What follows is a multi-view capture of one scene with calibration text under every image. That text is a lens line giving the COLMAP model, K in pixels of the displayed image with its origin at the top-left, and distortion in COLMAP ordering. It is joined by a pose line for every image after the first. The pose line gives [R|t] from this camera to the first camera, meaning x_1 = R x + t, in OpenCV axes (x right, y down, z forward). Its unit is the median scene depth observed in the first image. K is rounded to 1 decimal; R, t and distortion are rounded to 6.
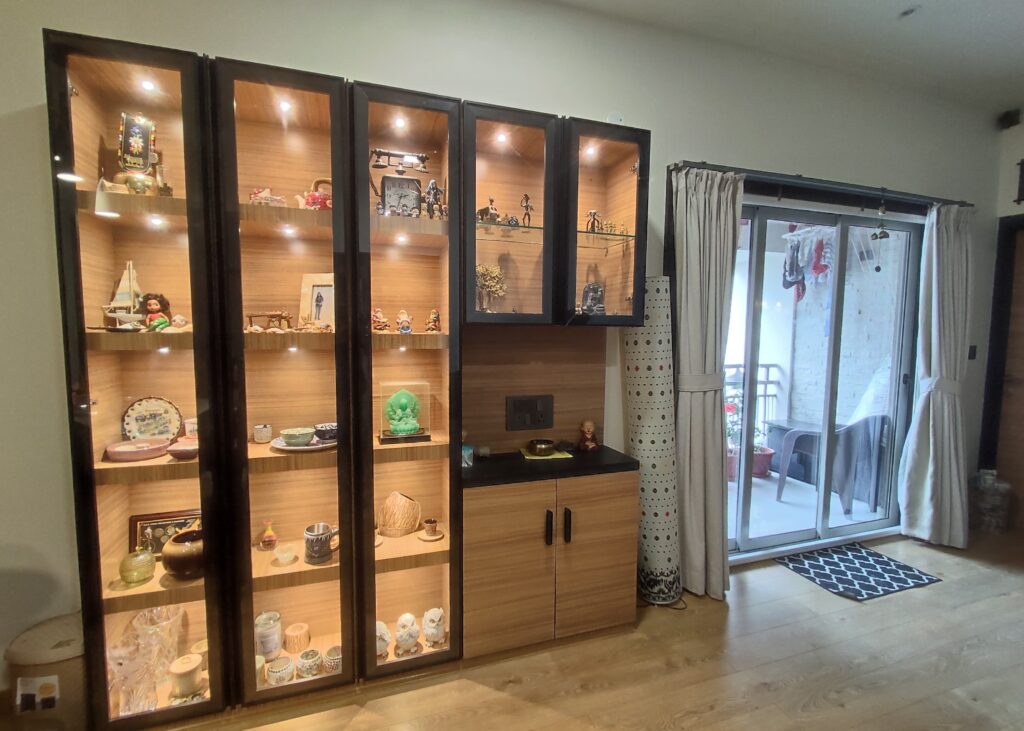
lens RADIAL K [[468.2, 0, 506.8], [0, 468.2, 367.2], [0, 0, 1]] dist [0.000474, -0.000130]
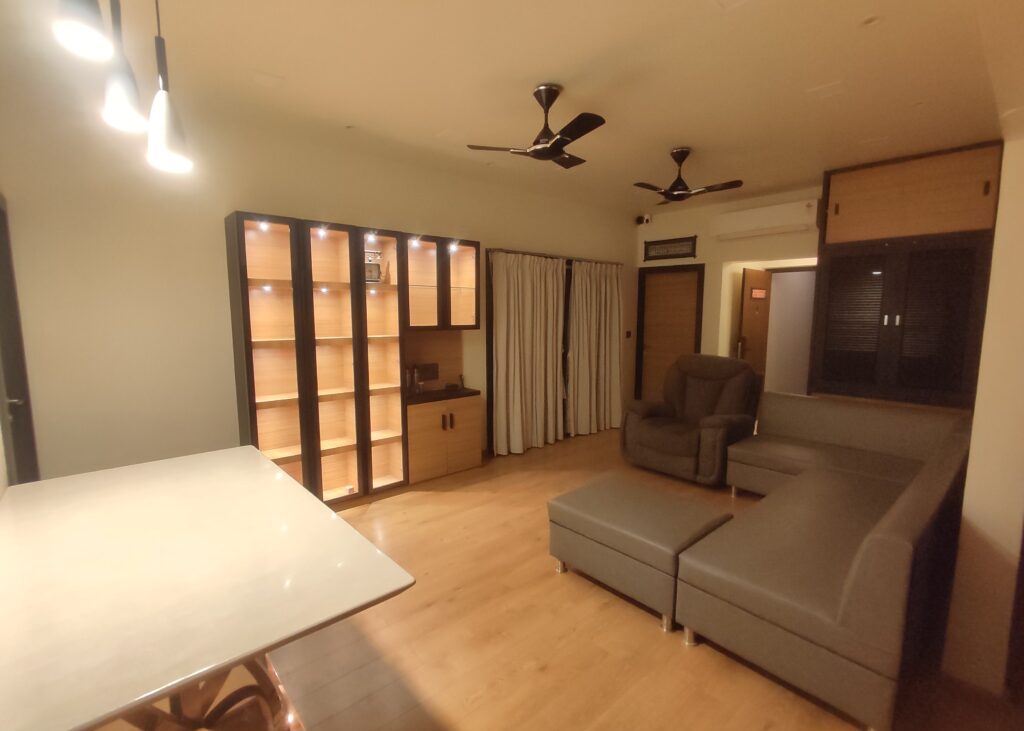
lens RADIAL K [[468.2, 0, 506.8], [0, 468.2, 367.2], [0, 0, 1]] dist [0.000474, -0.000130]
pose [[0.923716, -0.053459, 0.379329, -0.459220], [0.039228, 0.998210, 0.045152, -0.003226], [-0.381063, -0.026827, 0.924160, -1.140771]]
